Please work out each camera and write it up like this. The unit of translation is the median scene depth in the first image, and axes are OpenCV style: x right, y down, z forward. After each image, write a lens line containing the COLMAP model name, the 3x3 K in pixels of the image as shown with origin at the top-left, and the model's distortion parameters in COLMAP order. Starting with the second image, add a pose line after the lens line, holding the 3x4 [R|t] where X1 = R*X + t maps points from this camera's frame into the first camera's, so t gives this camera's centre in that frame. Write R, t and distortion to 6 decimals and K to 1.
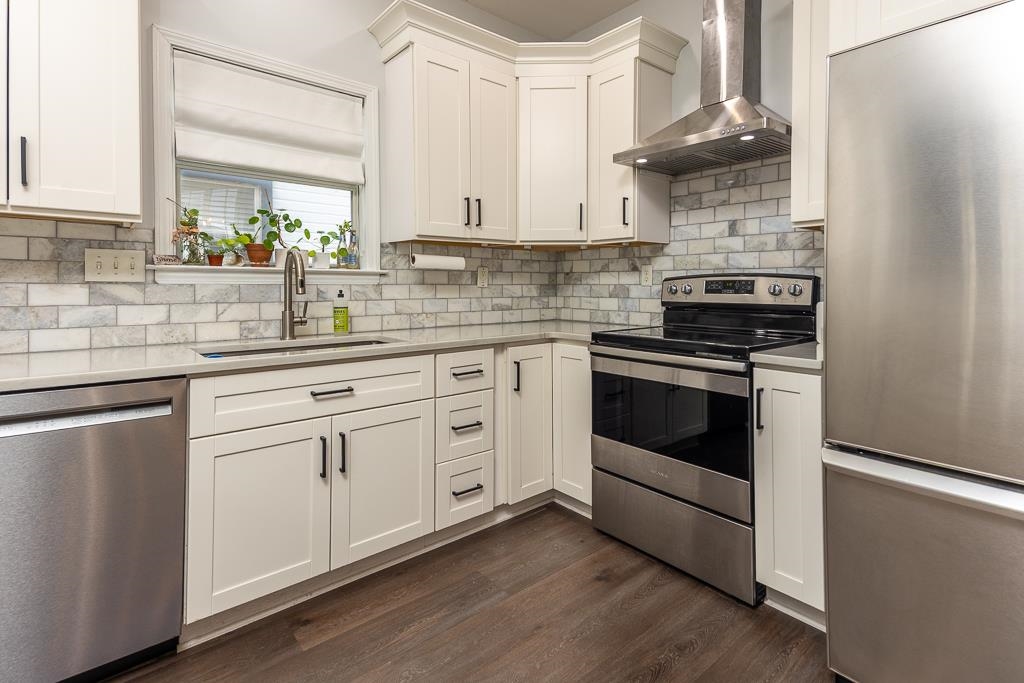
lens RADIAL K [[501.1, 0, 542.6], [0, 501.1, 288.4], [0, 0, 1]] dist [0.028277, -0.004631]
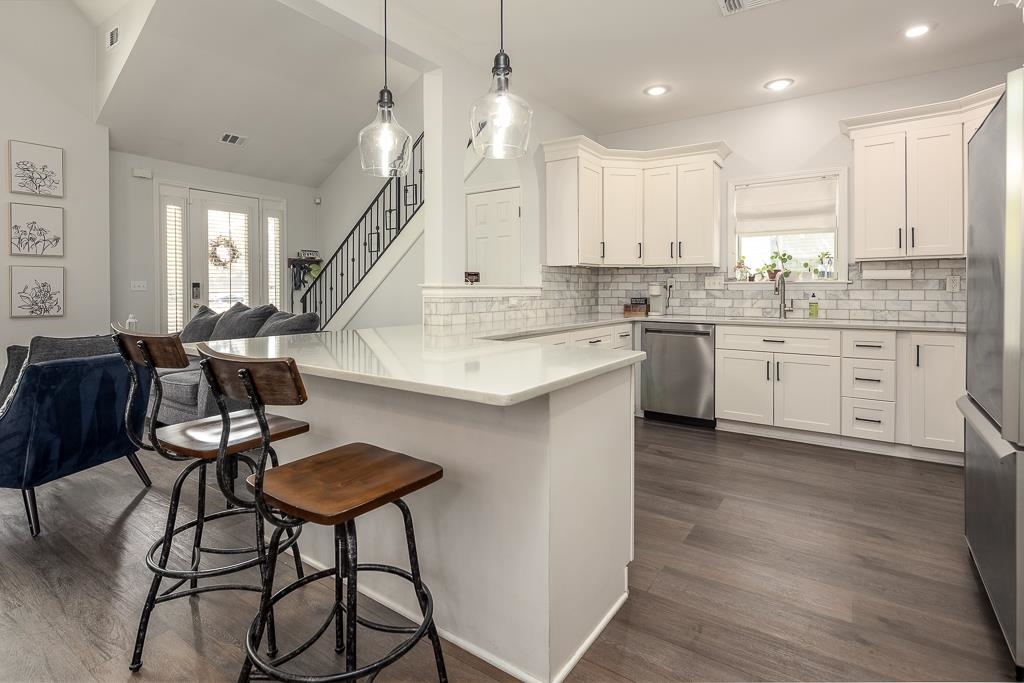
lens RADIAL K [[501.1, 0, 503.5], [0, 501.1, 293.3], [0, 0, 1]] dist [0.028277, -0.004631]
pose [[0.224835, 0.005070, -0.974384, 1.099487], [-0.003187, 0.999985, 0.004468, -0.000706], [0.974392, 0.002101, 0.224847, -0.458348]]
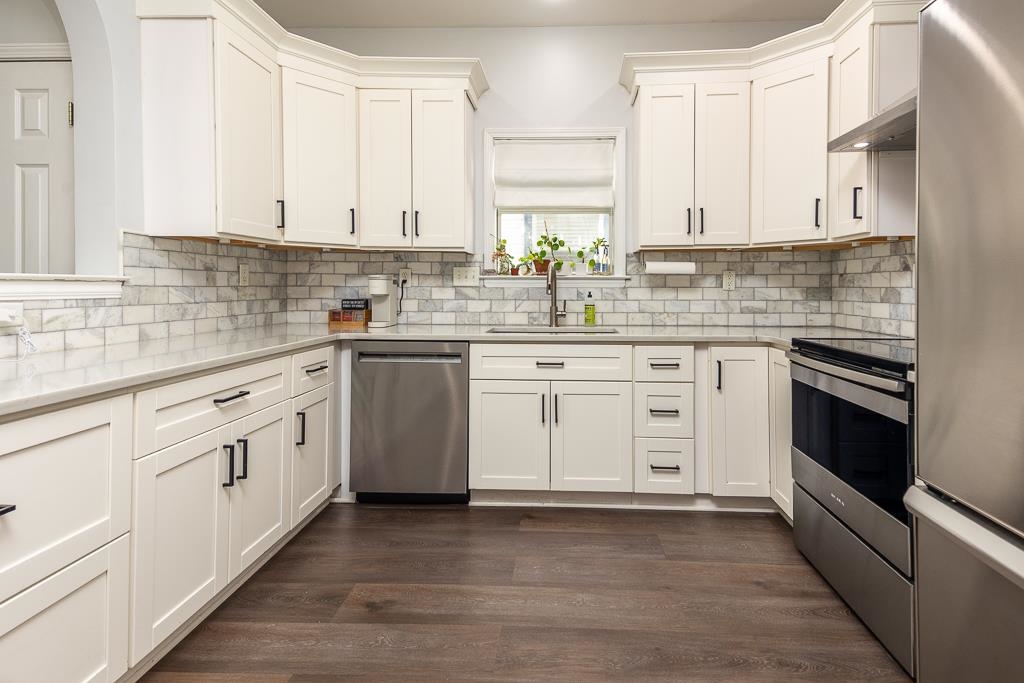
lens RADIAL K [[501.1, 0, 542.5], [0, 501.1, 288.9], [0, 0, 1]] dist [0.028277, -0.004631]
pose [[0.710406, 0.000928, -0.703792, 0.436838], [-0.005210, 0.999979, -0.003940, 0.001402], [0.703773, 0.006466, 0.710396, -0.009271]]
